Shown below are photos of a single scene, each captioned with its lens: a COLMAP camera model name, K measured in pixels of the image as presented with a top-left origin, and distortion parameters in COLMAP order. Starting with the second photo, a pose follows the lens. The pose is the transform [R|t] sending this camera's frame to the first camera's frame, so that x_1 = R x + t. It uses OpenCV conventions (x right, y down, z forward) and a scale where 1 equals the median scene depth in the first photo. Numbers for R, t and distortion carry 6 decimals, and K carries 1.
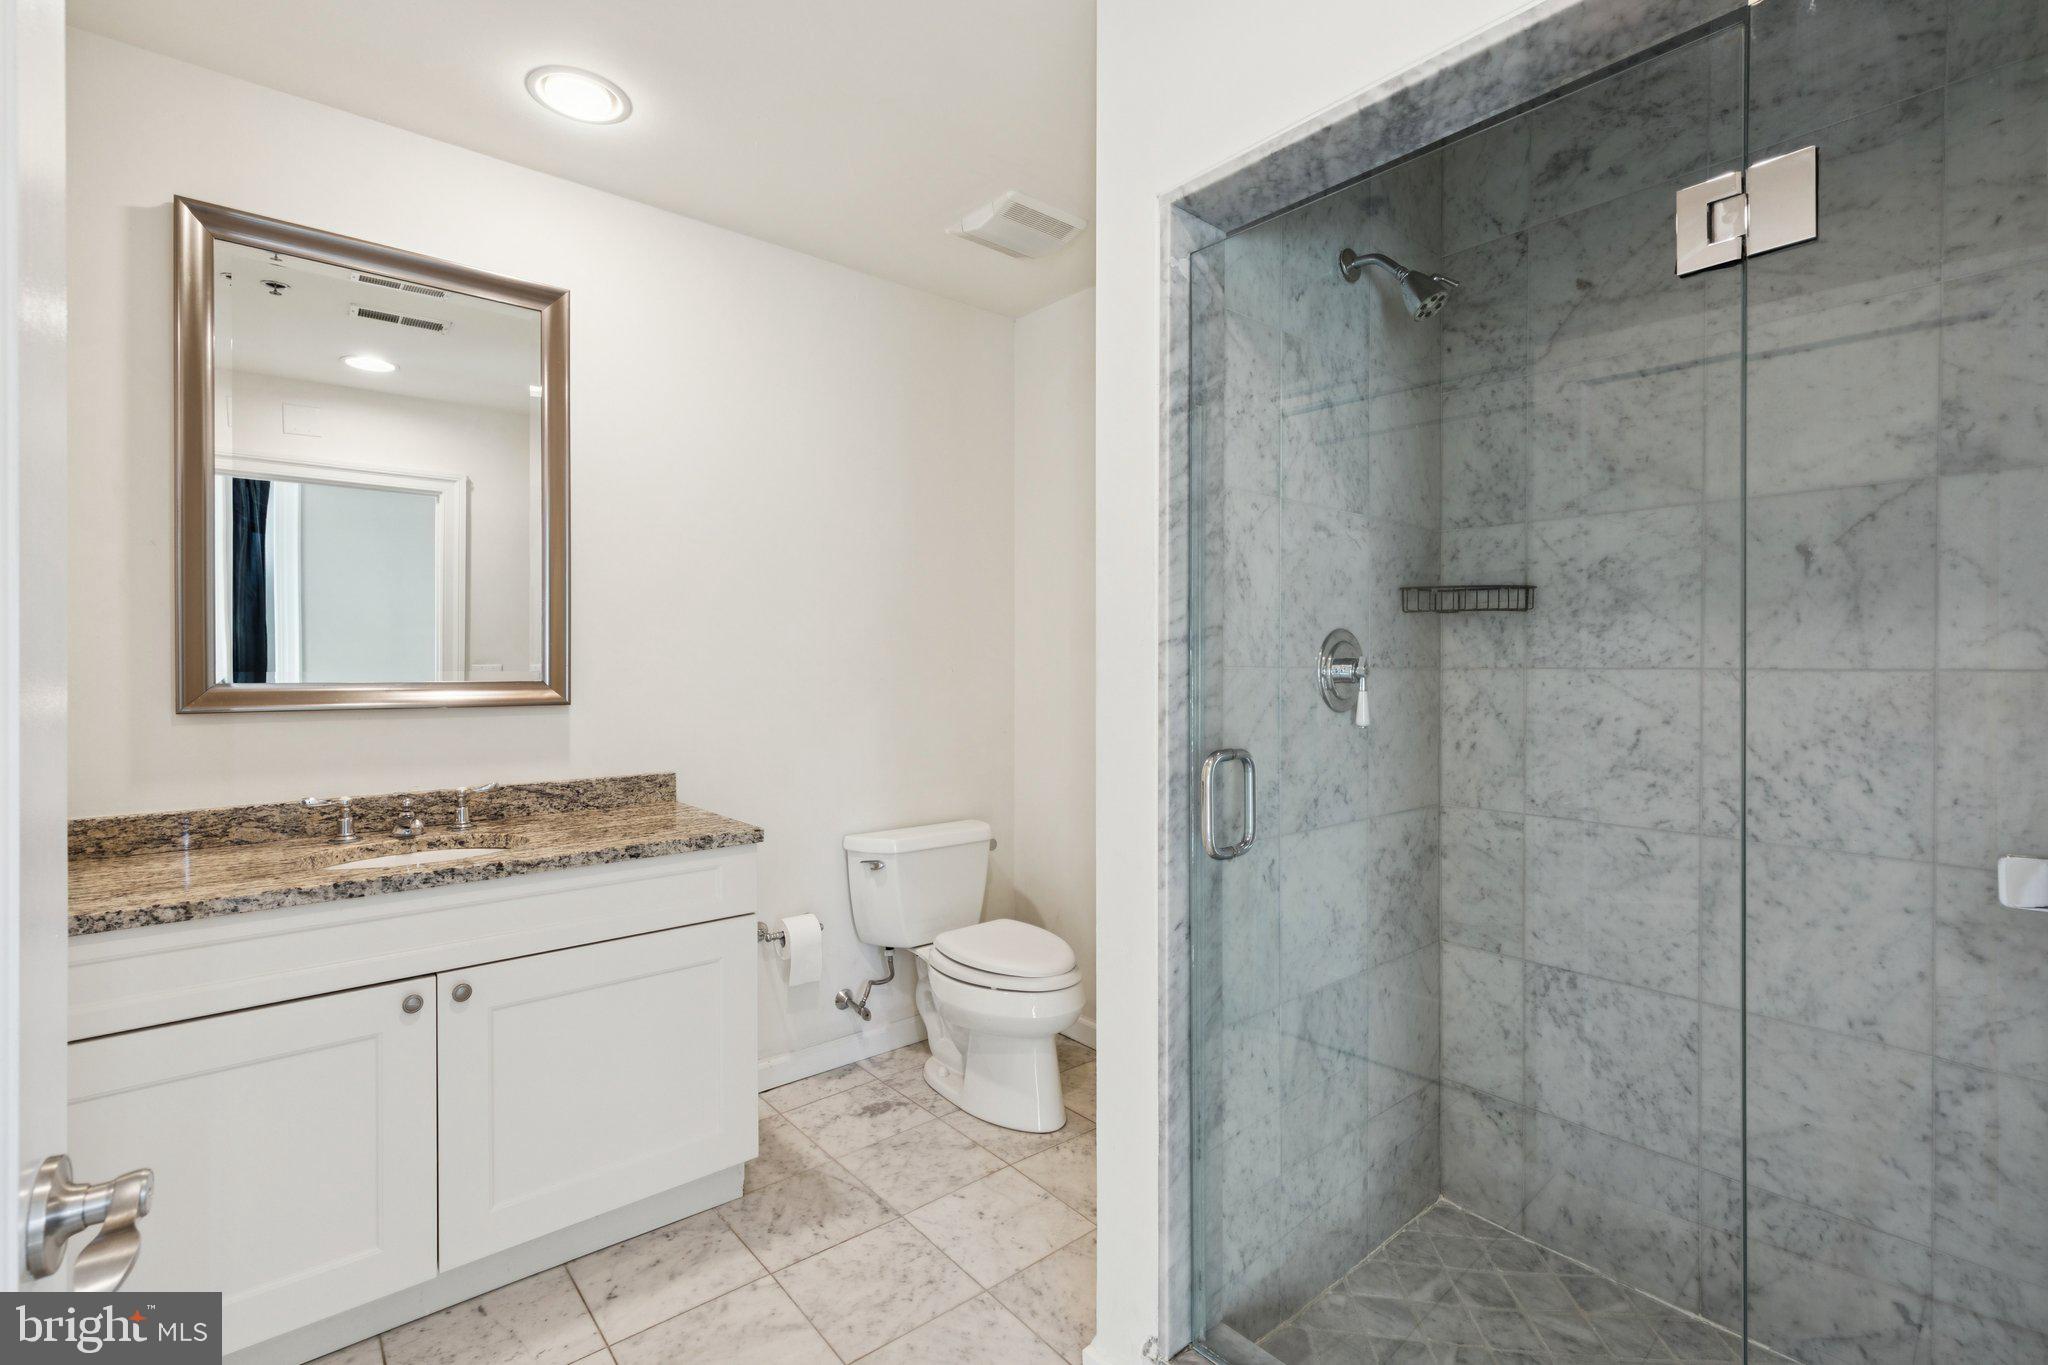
lens RADIAL K [[943.2, 0, 1010.9], [0, 943.2, 661.2], [0, 0, 1]] dist [0.002109, -0.000202]
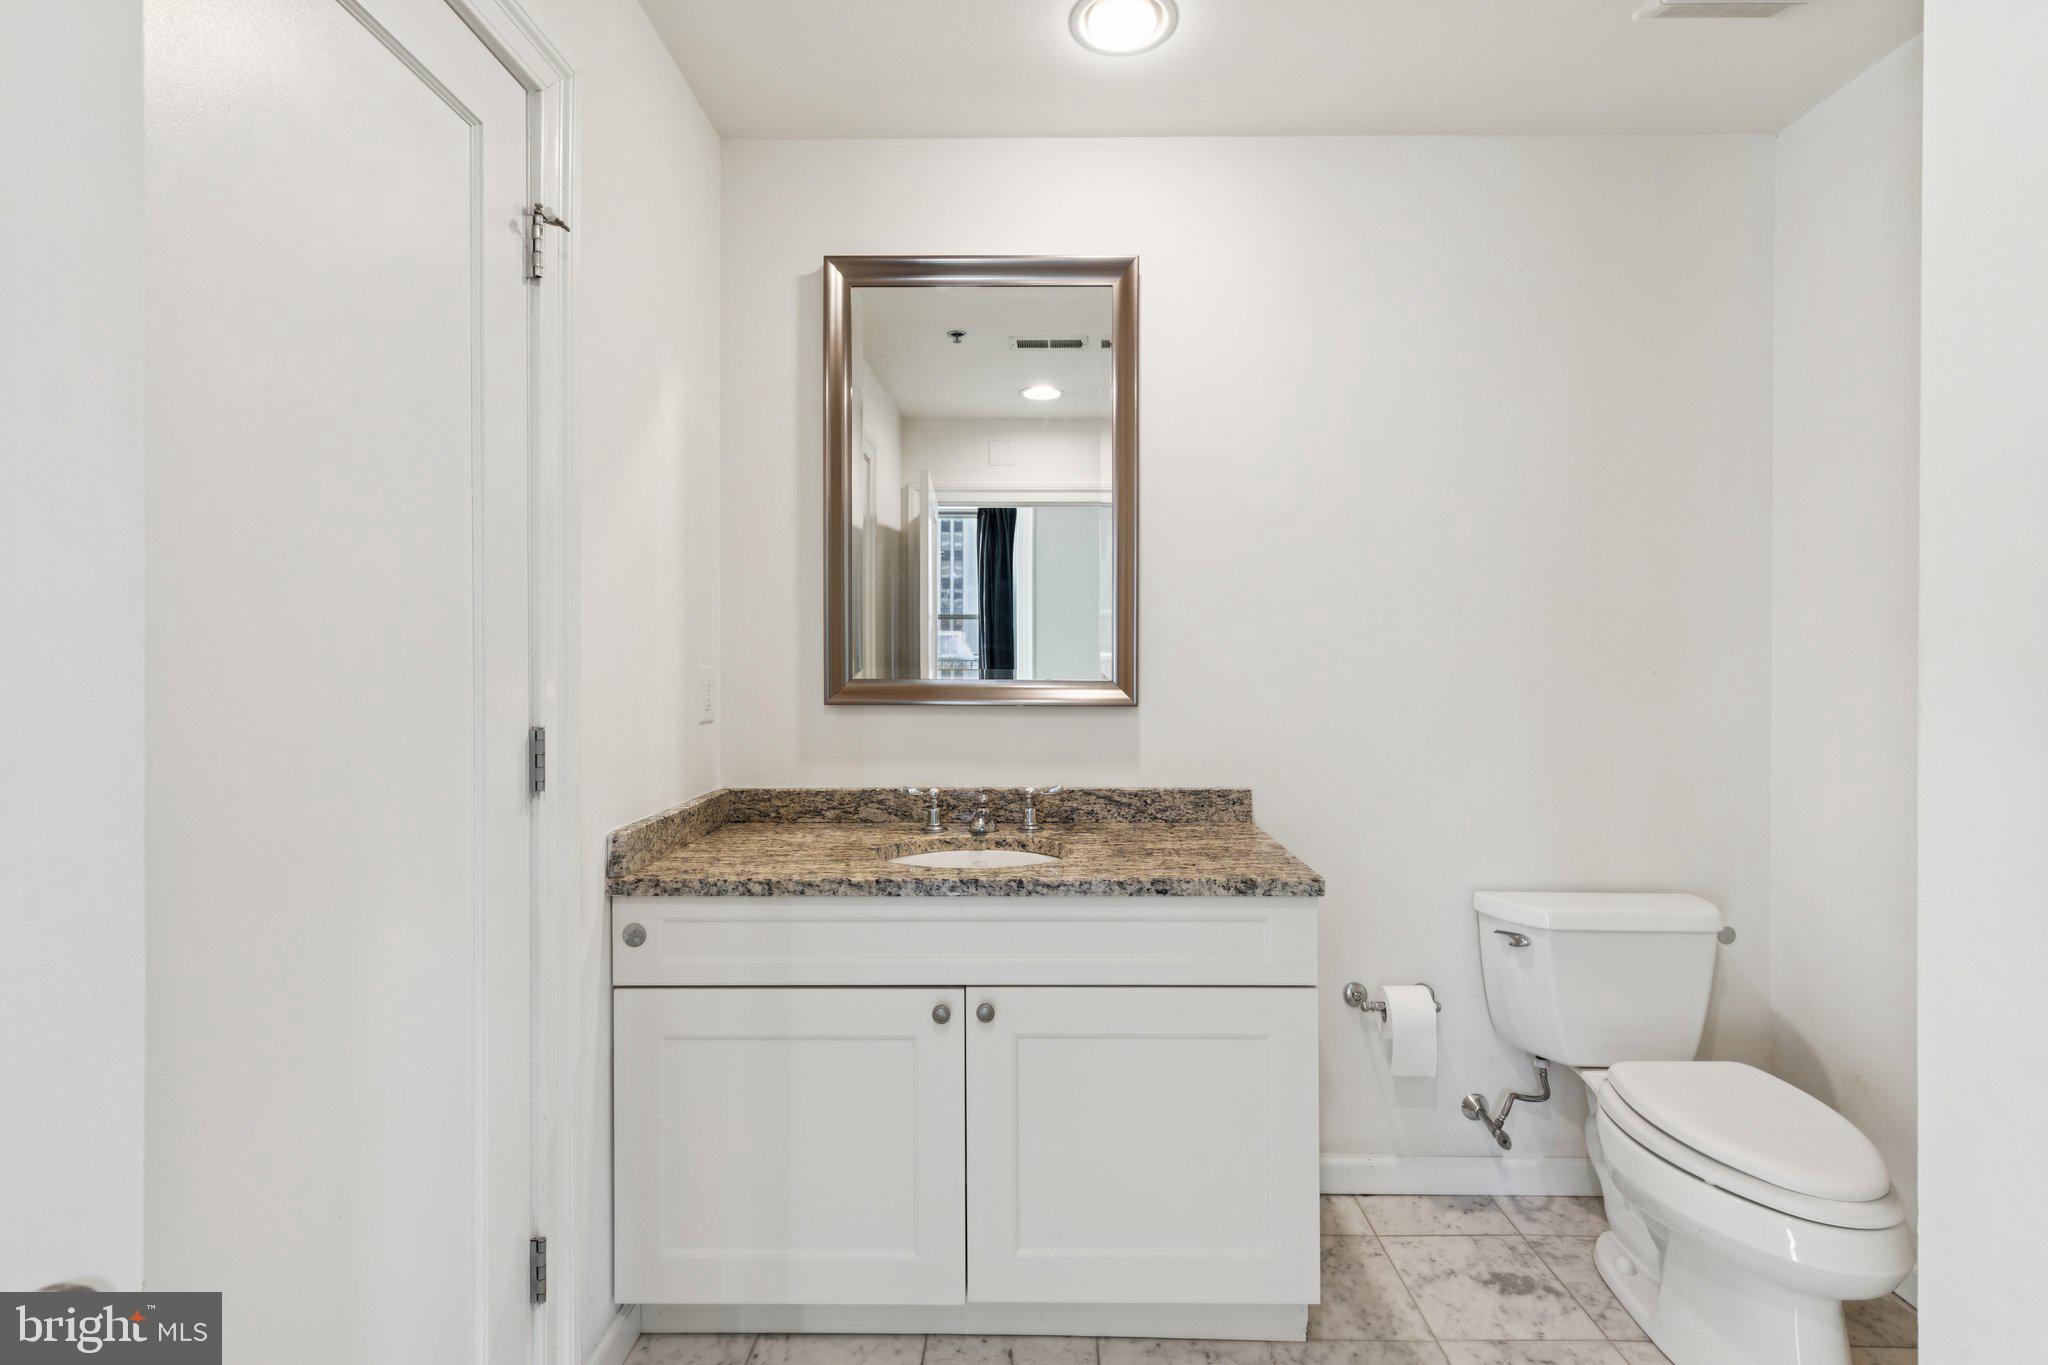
lens RADIAL K [[943.2, 0, 1010.9], [0, 943.2, 661.2], [0, 0, 1]] dist [0.002109, -0.000202]
pose [[0.764984, 0.001945, -0.644046, 0.029516], [0.000781, 0.999992, 0.003947, -0.001286], [0.644049, -0.003522, 0.764976, 0.220872]]
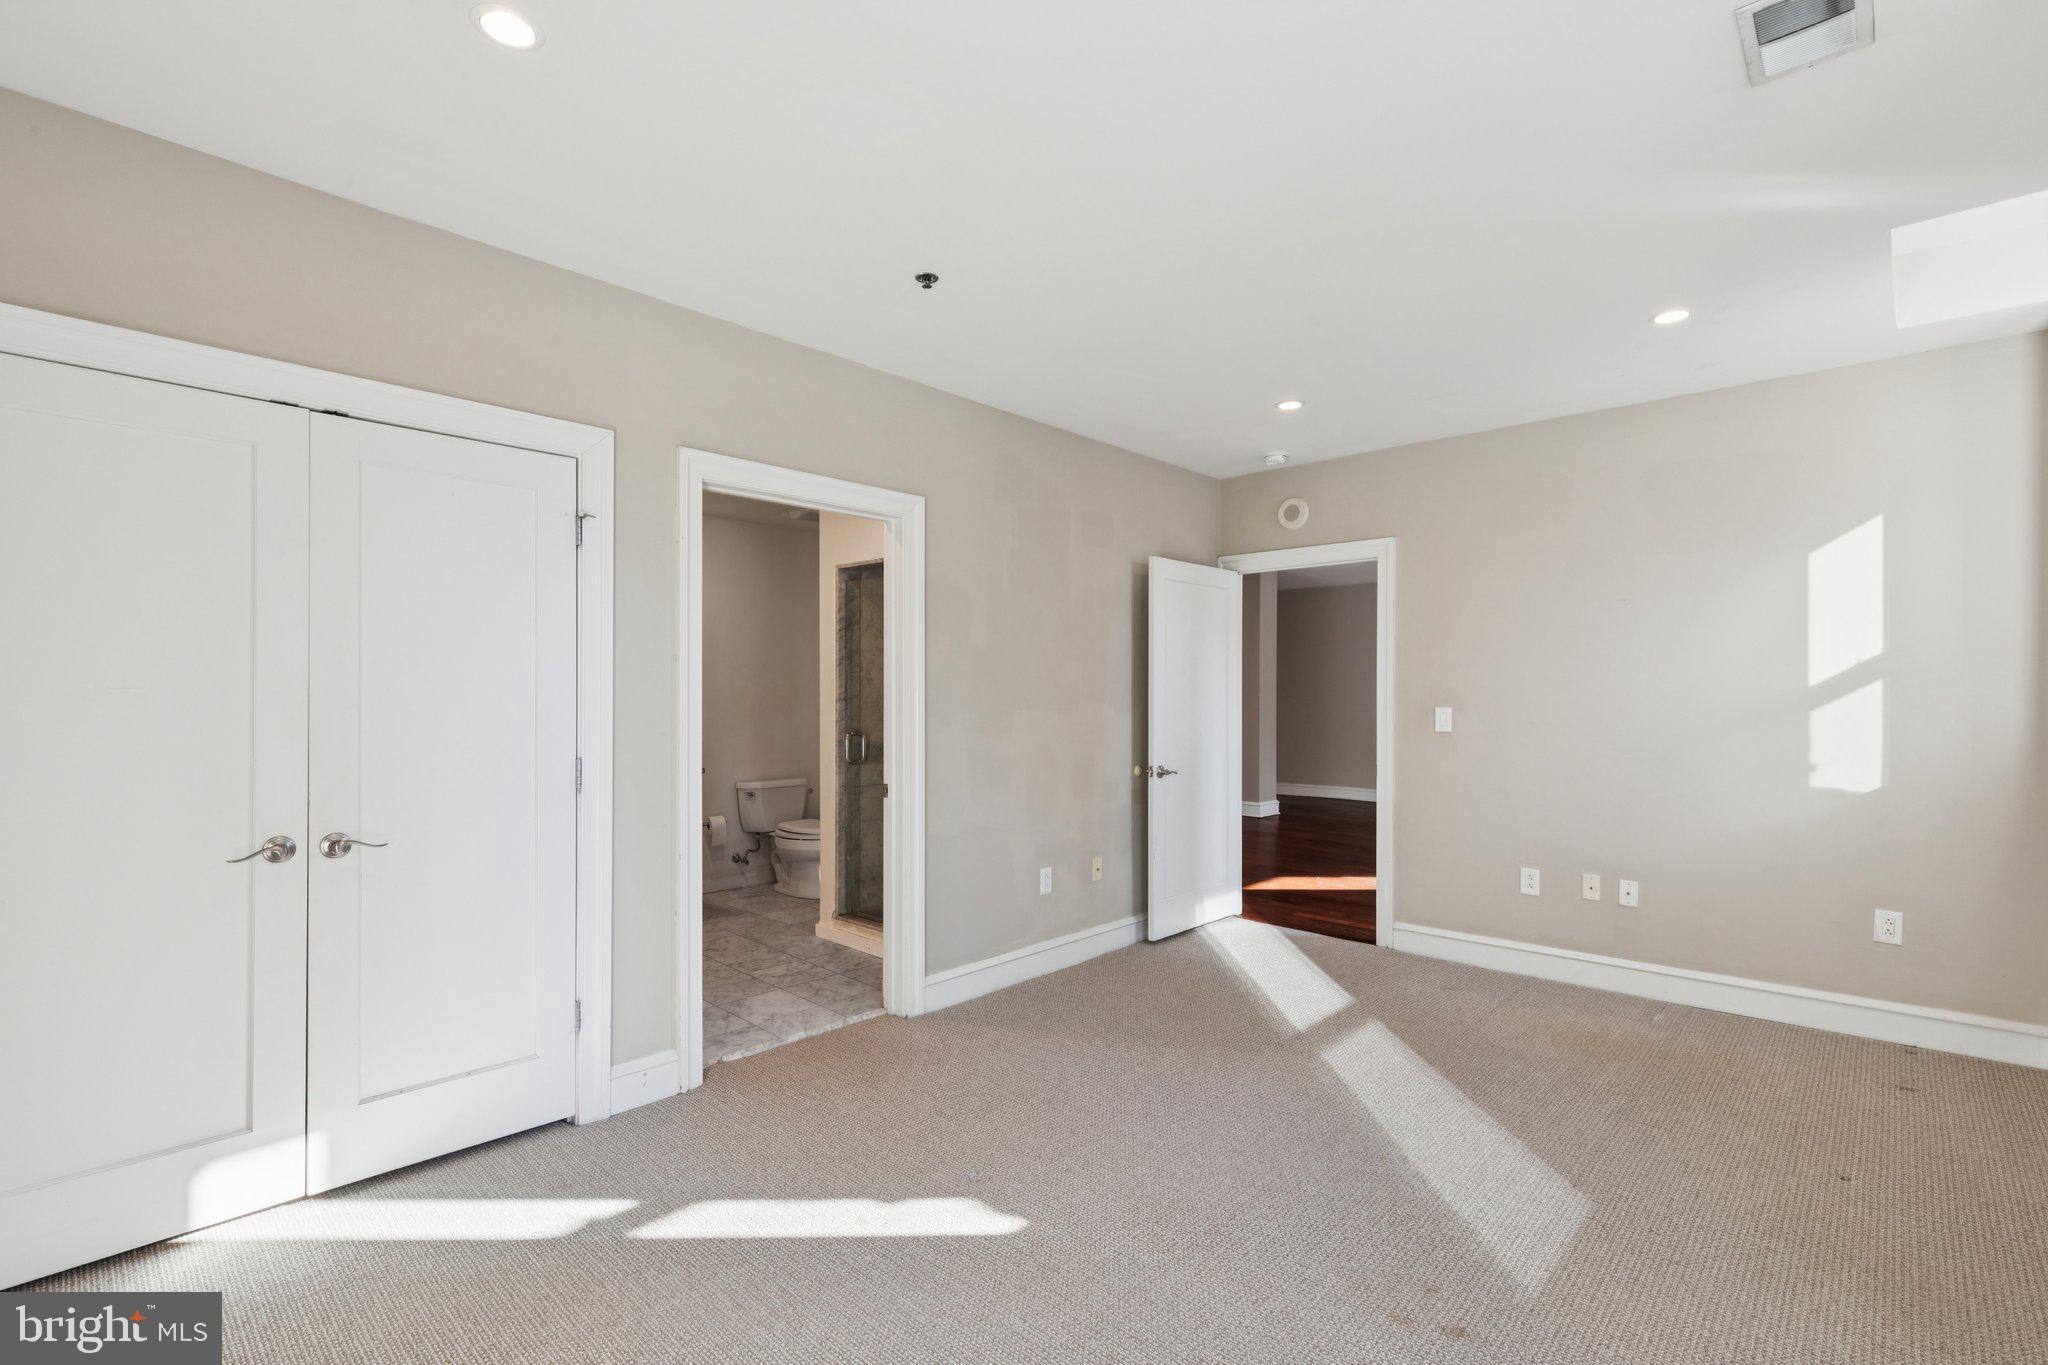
lens RADIAL K [[928.5, 0, 1046.2], [0, 928.5, 696.0], [0, 0, 1]] dist [0.000897, 0.000276]
pose [[0.988776, -0.001048, 0.149405, 0.255431], [0.001516, 0.999994, -0.003019, -0.014438], [-0.149401, 0.003212, 0.988771, -1.487034]]
